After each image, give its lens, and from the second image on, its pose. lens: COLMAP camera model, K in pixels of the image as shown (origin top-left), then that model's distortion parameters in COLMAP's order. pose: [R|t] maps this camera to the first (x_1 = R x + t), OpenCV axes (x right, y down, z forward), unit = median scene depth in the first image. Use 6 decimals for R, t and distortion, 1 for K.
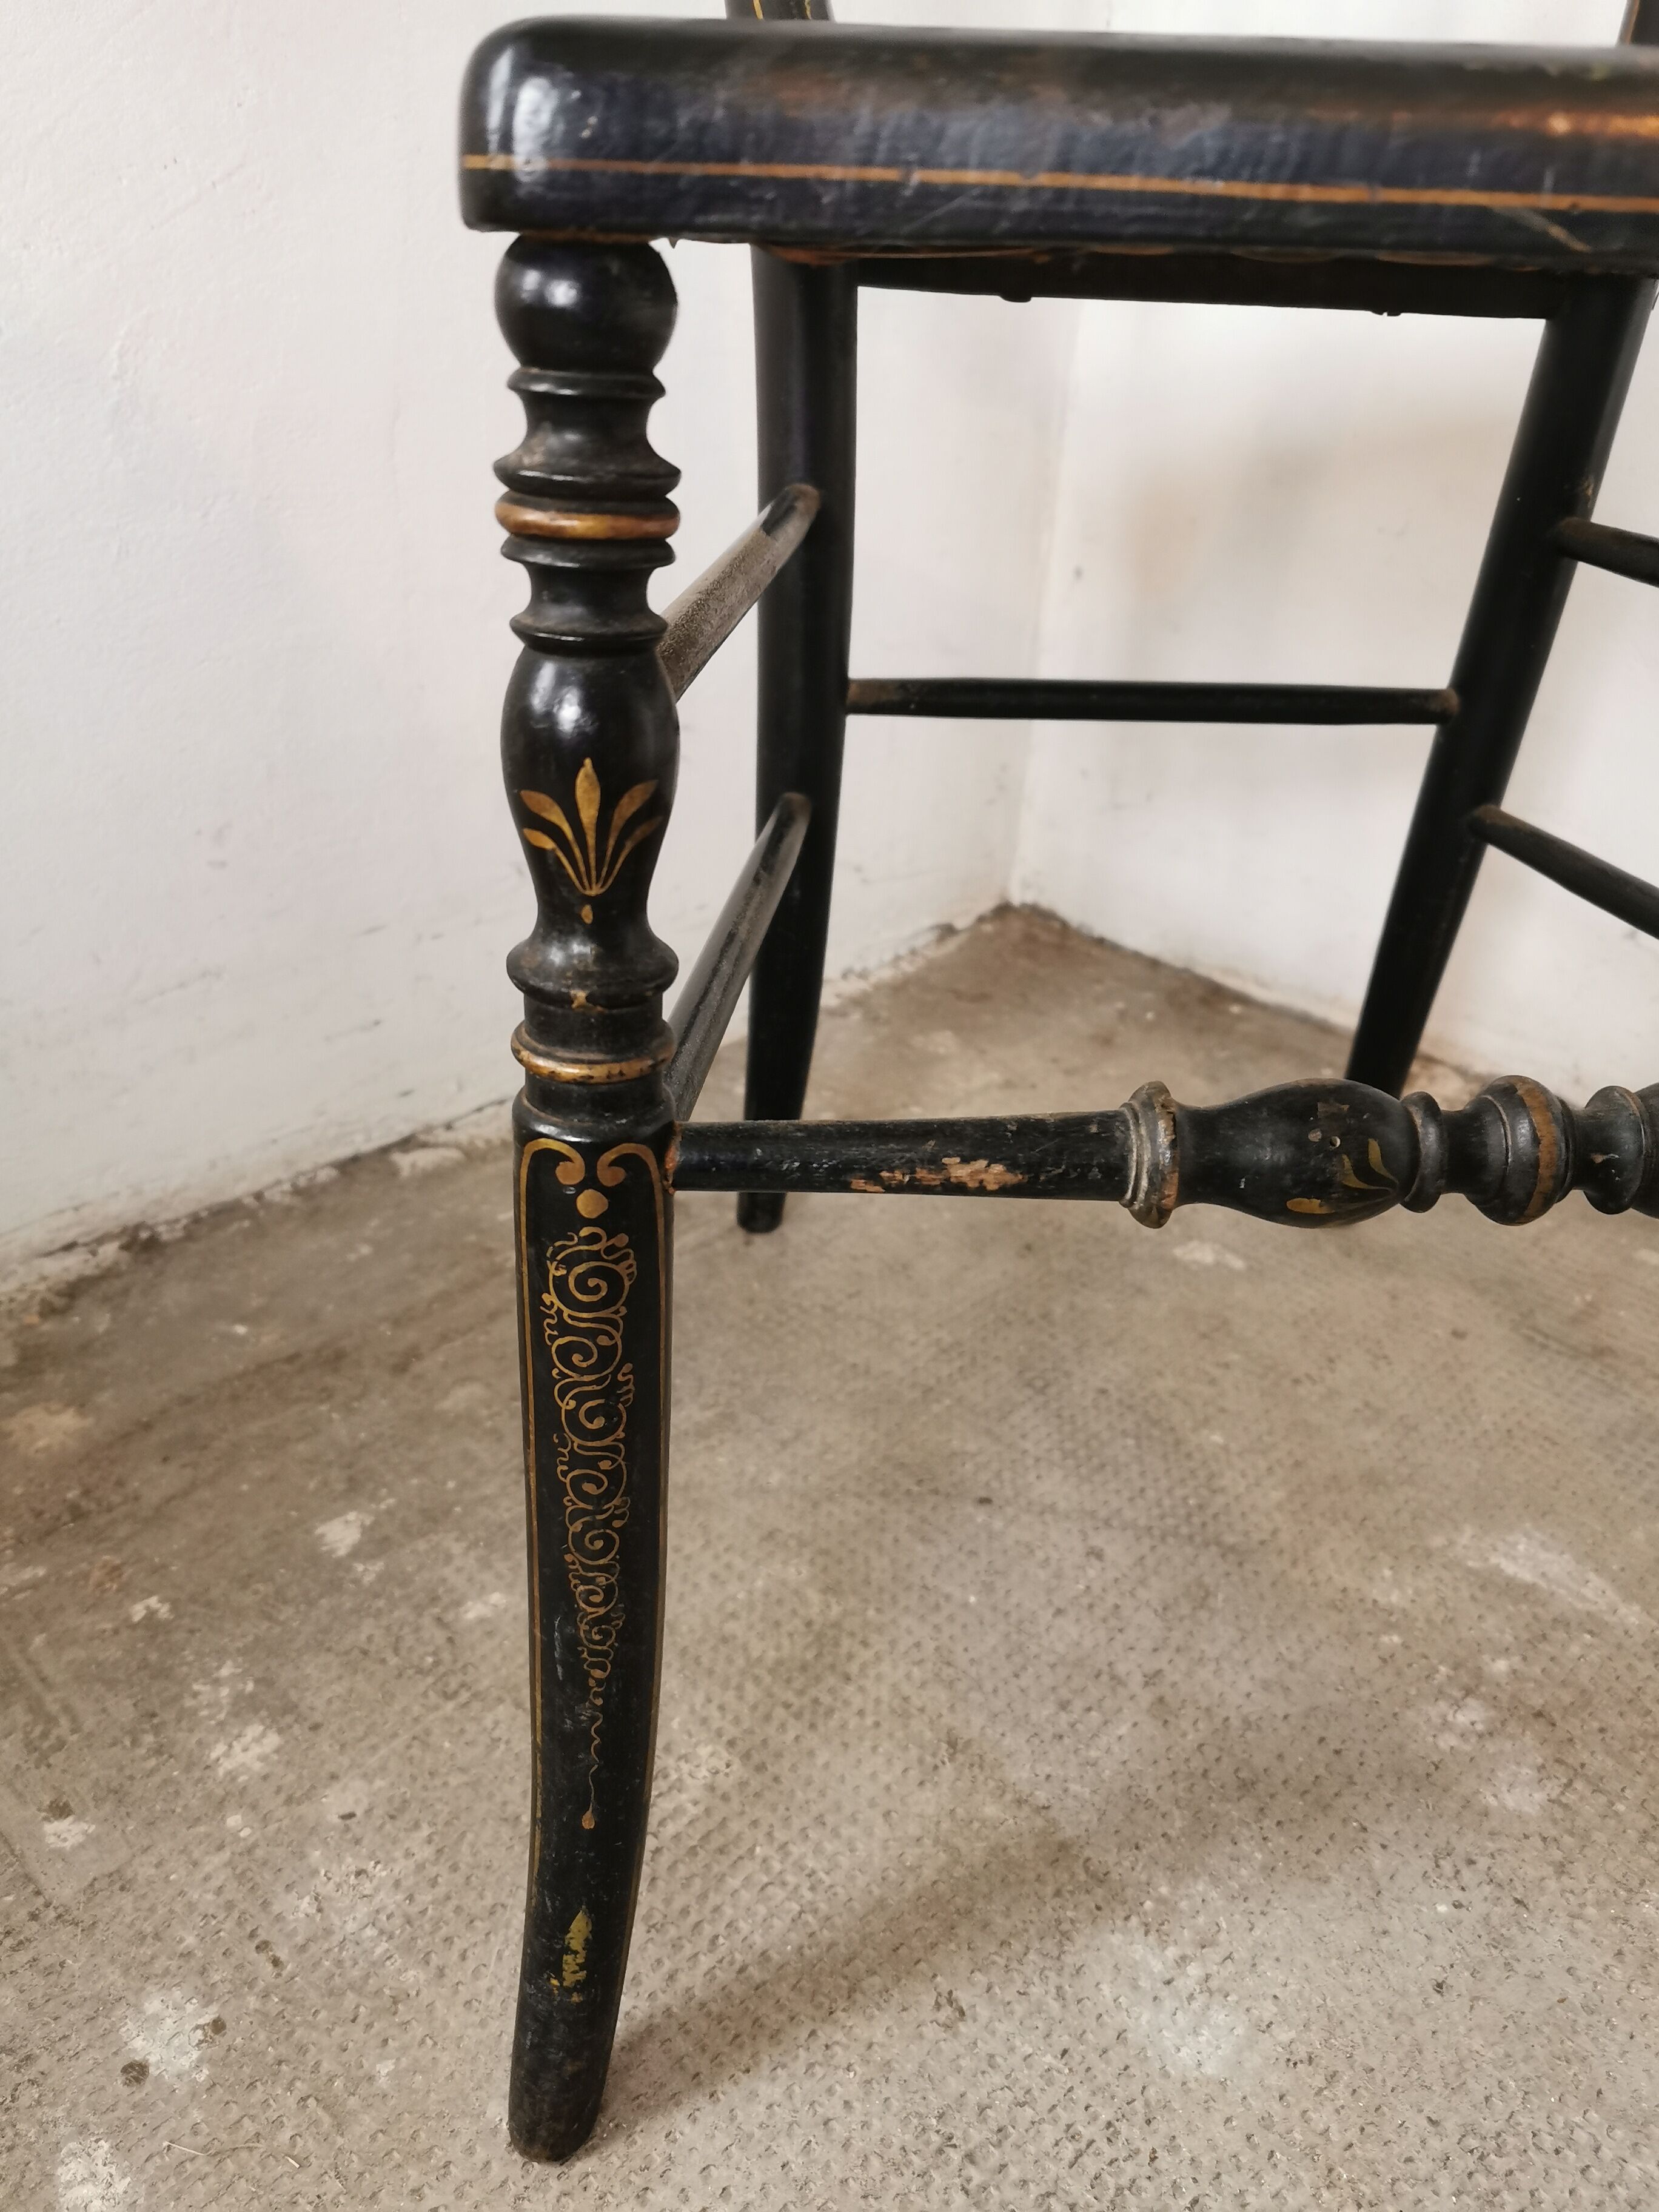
lens RADIAL K [[1713.0, 0, 838.3], [0, 1713.0, 1105.4], [0, 0, 1]] dist [0.041804, -0.074280]
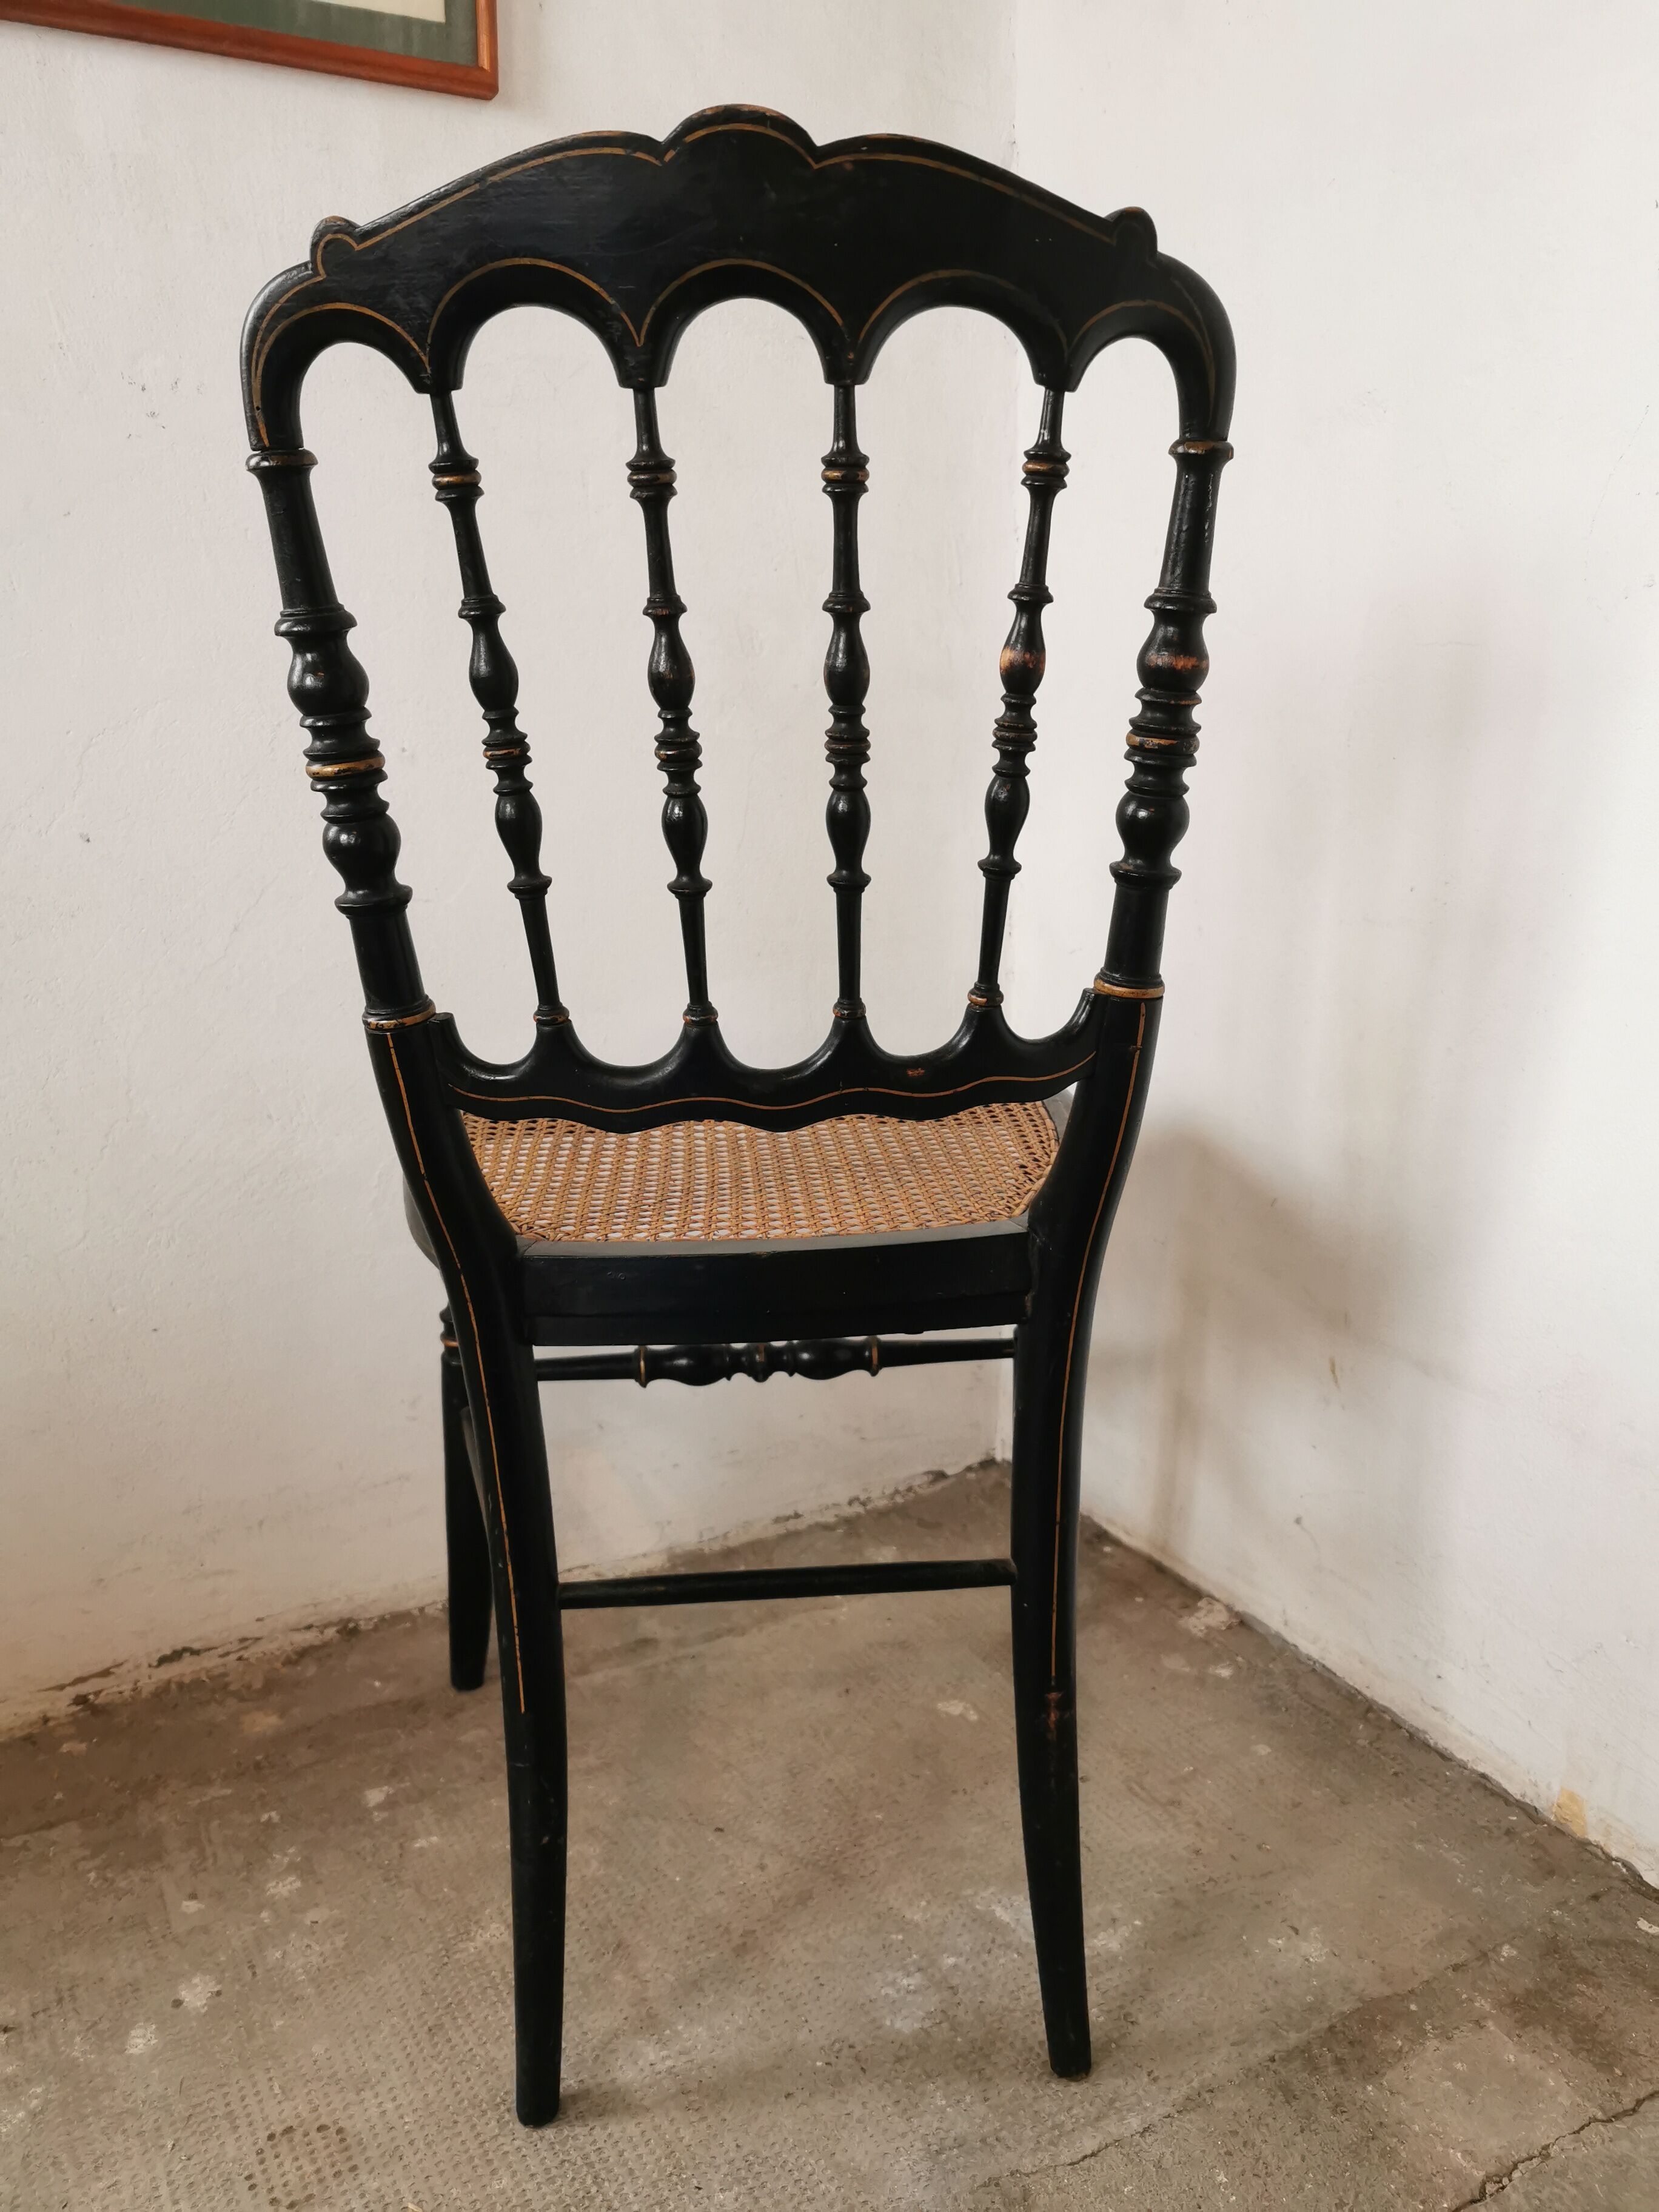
lens RADIAL K [[1713.7, 0, 841.5], [0, 1713.7, 1104.5], [0, 0, 1]] dist [0.007156, -0.010886]
pose [[0.955121, 0.010548, -0.296028, 0.822414], [-0.092412, 0.960098, -0.263954, -0.029051], [0.281432, 0.279464, 0.917985, -0.864267]]
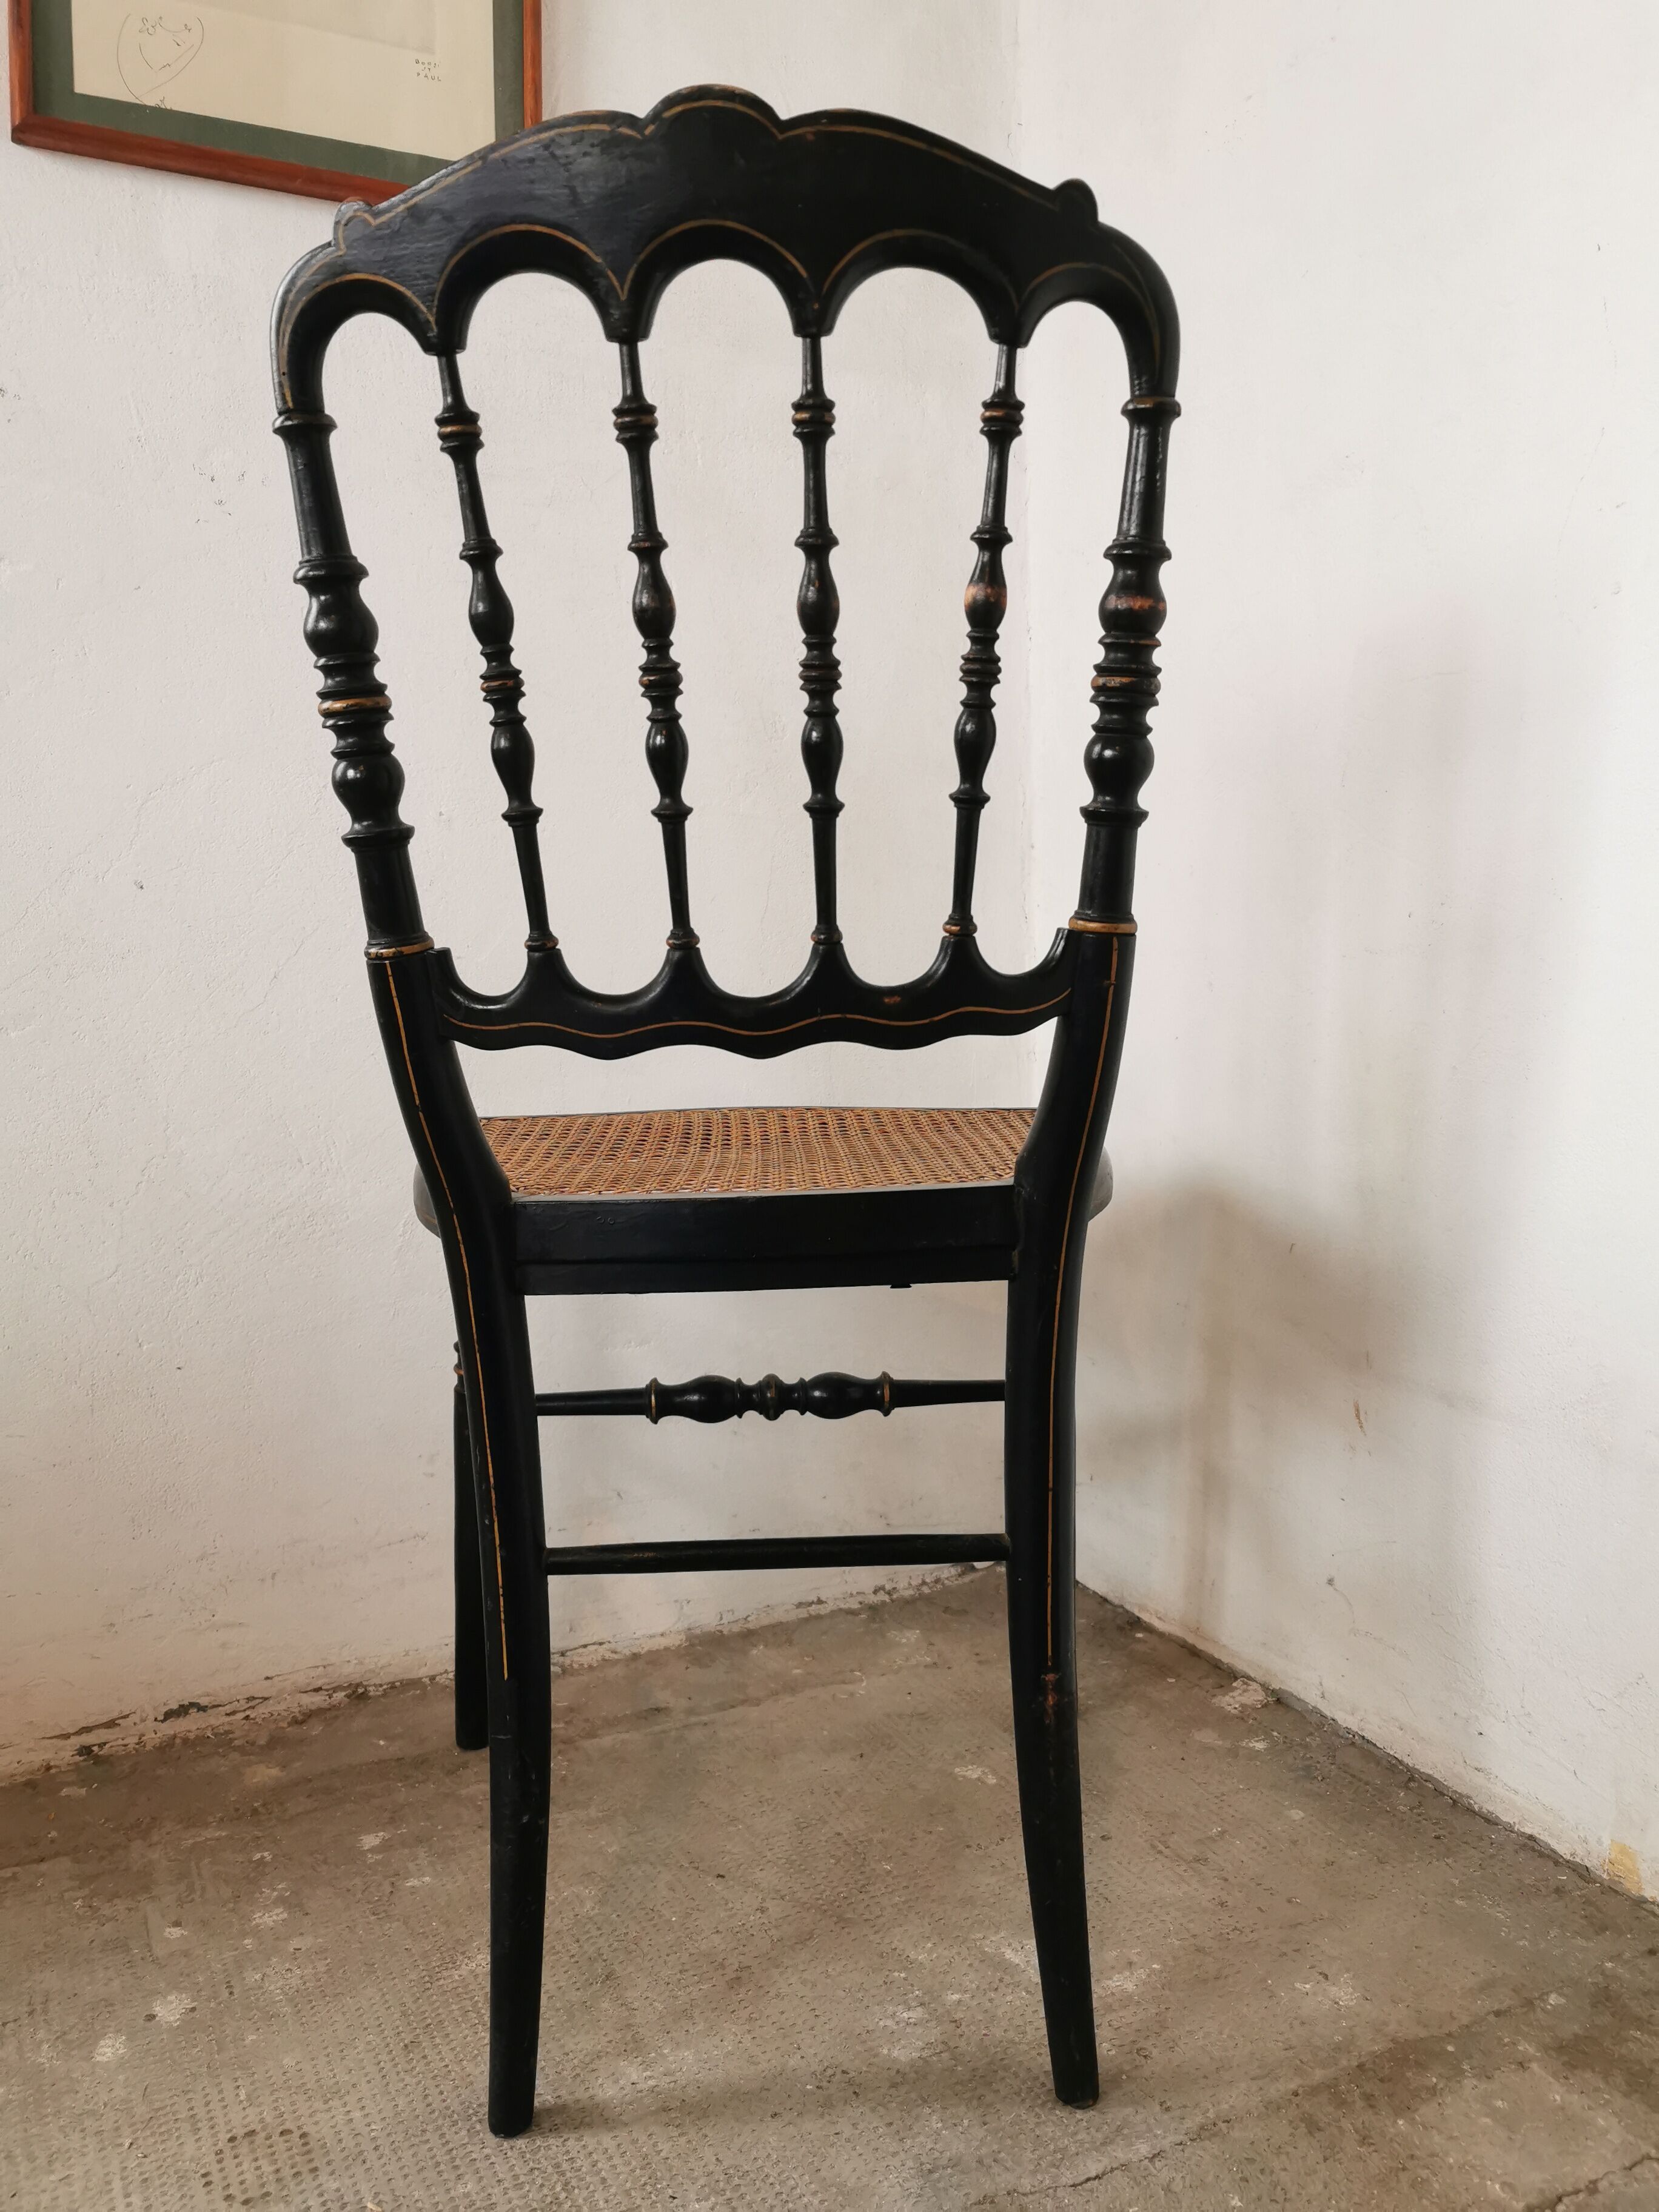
lens RADIAL K [[1710.1, 0, 826.2], [0, 1710.1, 1094.0], [0, 0, 1]] dist [0.006703, -0.008770]
pose [[0.939152, -0.035052, -0.341708, 0.900337], [-0.108250, 0.913890, -0.391263, 0.207152], [0.325998, 0.404445, 0.854488, -0.784829]]
